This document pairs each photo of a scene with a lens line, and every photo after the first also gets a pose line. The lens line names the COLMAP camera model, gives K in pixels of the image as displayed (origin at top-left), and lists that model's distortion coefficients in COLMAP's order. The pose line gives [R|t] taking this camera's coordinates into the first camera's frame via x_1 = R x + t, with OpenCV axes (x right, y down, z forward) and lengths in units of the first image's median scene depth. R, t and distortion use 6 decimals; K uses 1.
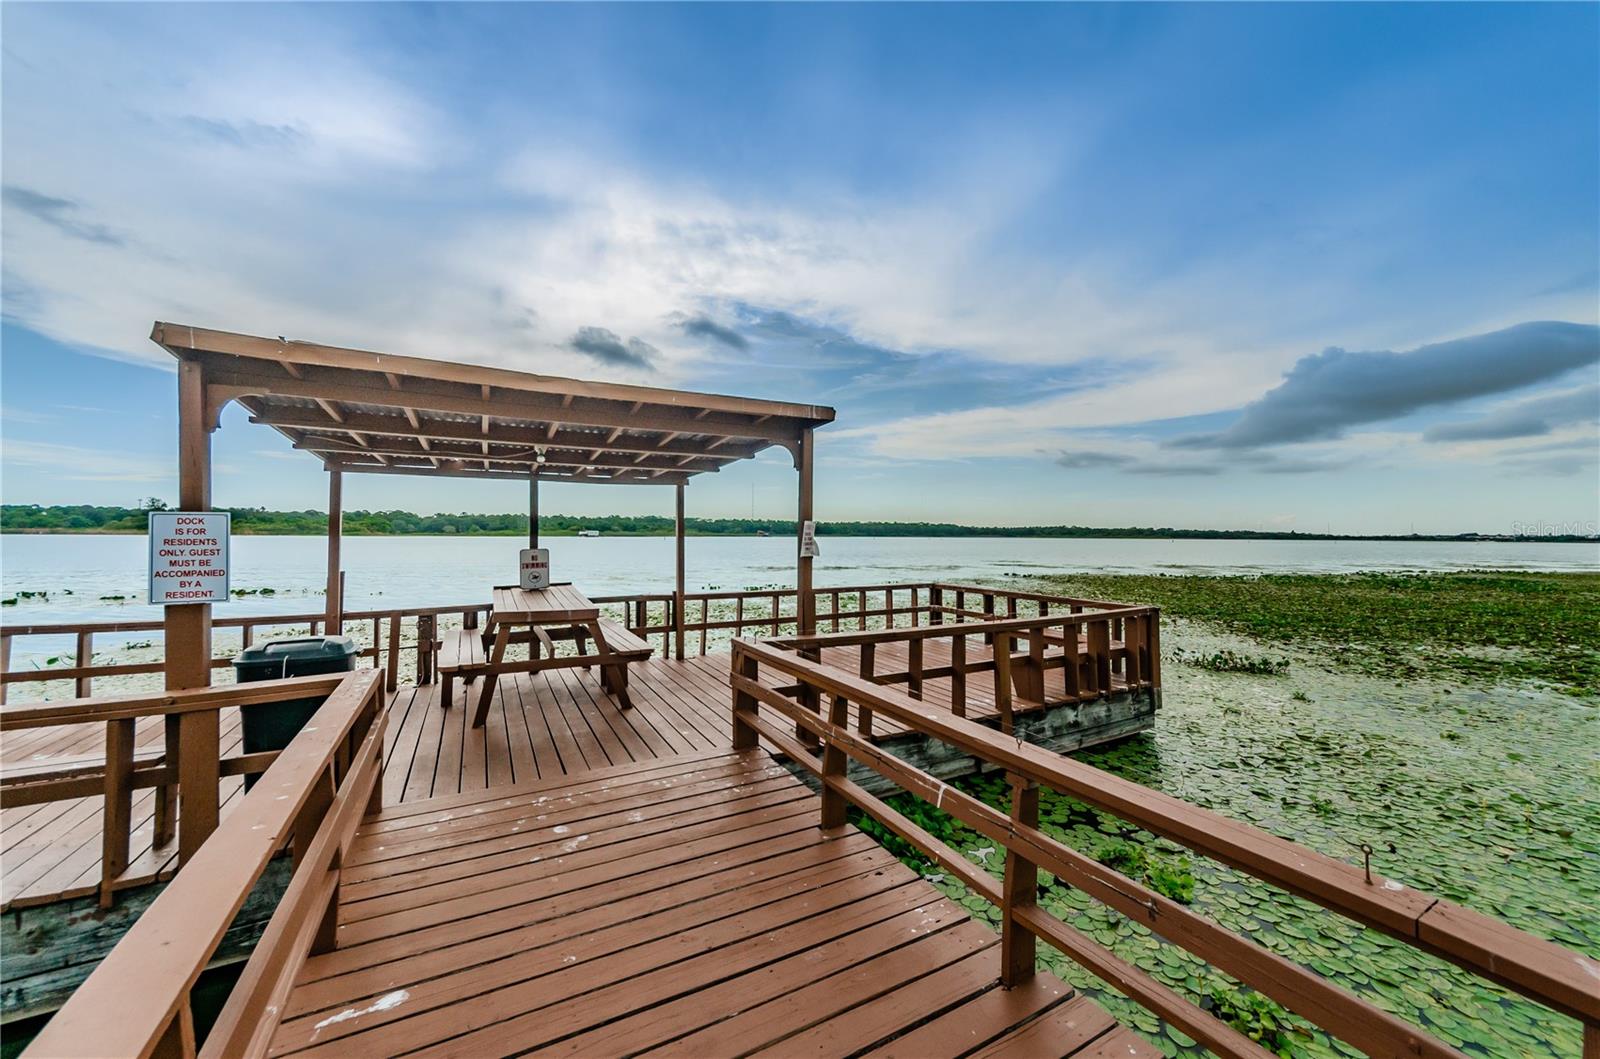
lens RADIAL K [[589.6, 0, 802.7], [0, 589.6, 526.6], [0, 0, 1]] dist [-0.000624, -0.000174]
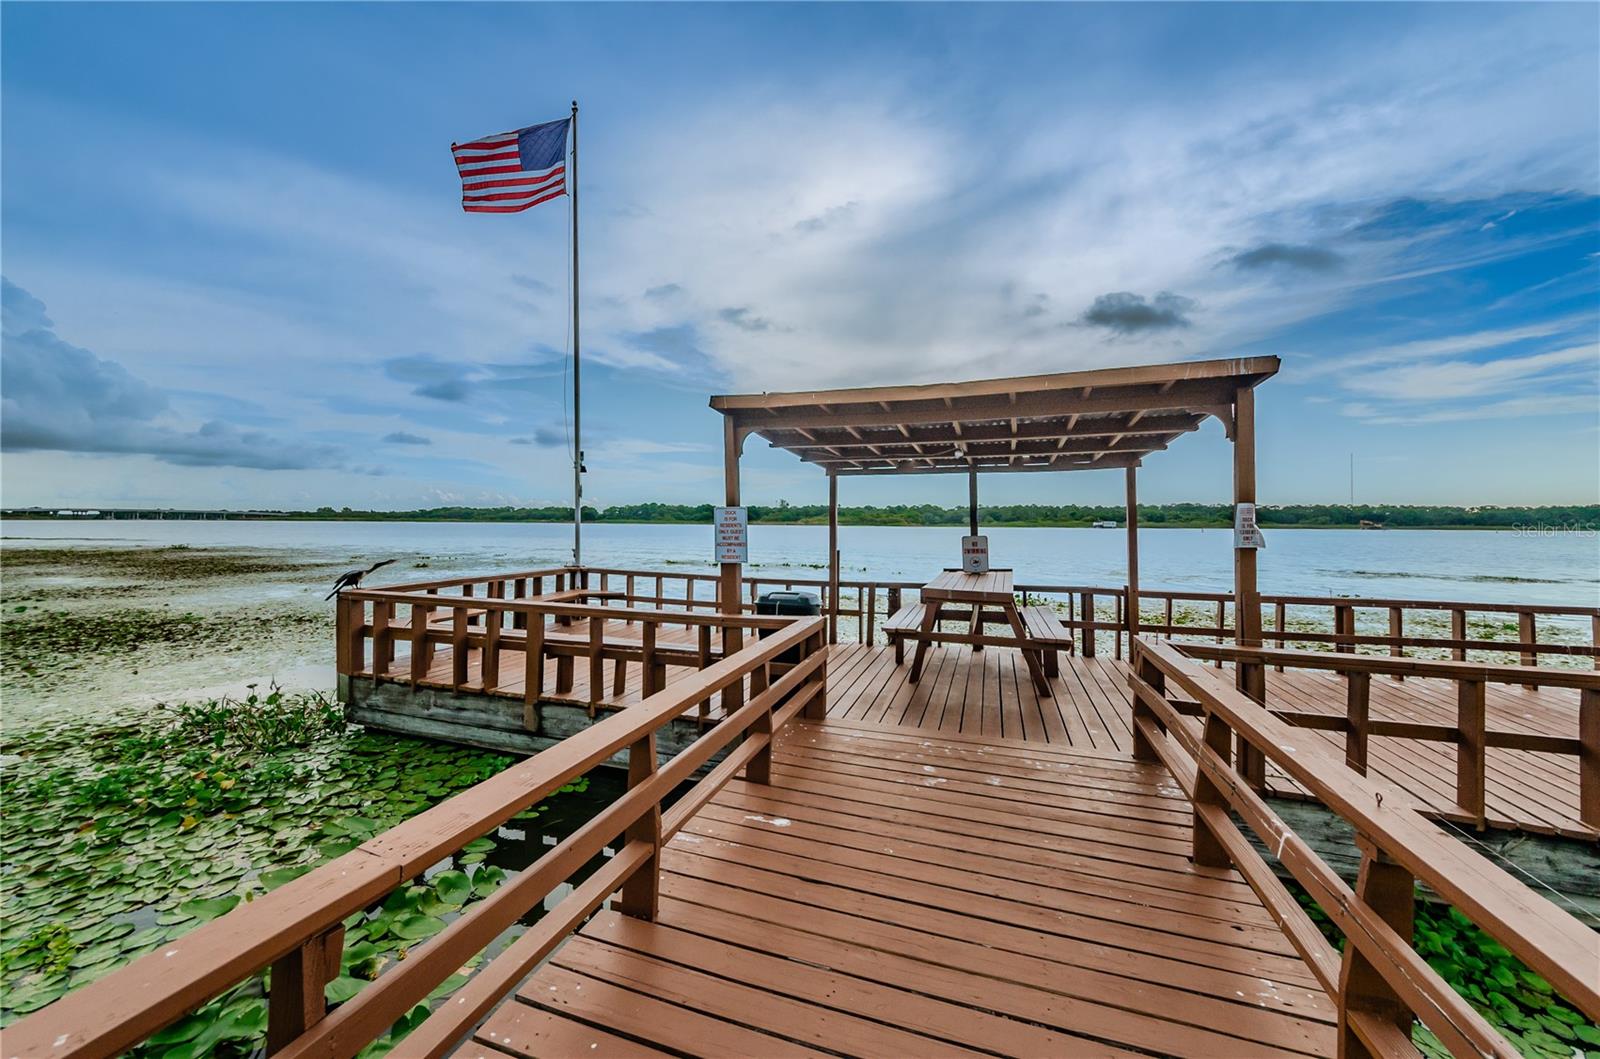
lens RADIAL K [[617.5, 0, 786.6], [0, 617.5, 530.7], [0, 0, 1]] dist [-0.001380, -0.000346]
pose [[0.666223, 0.008267, -0.745707, 0.169808], [0.007677, 0.999810, 0.017943, 0.005402], [0.745713, -0.017679, 0.666033, -0.017242]]
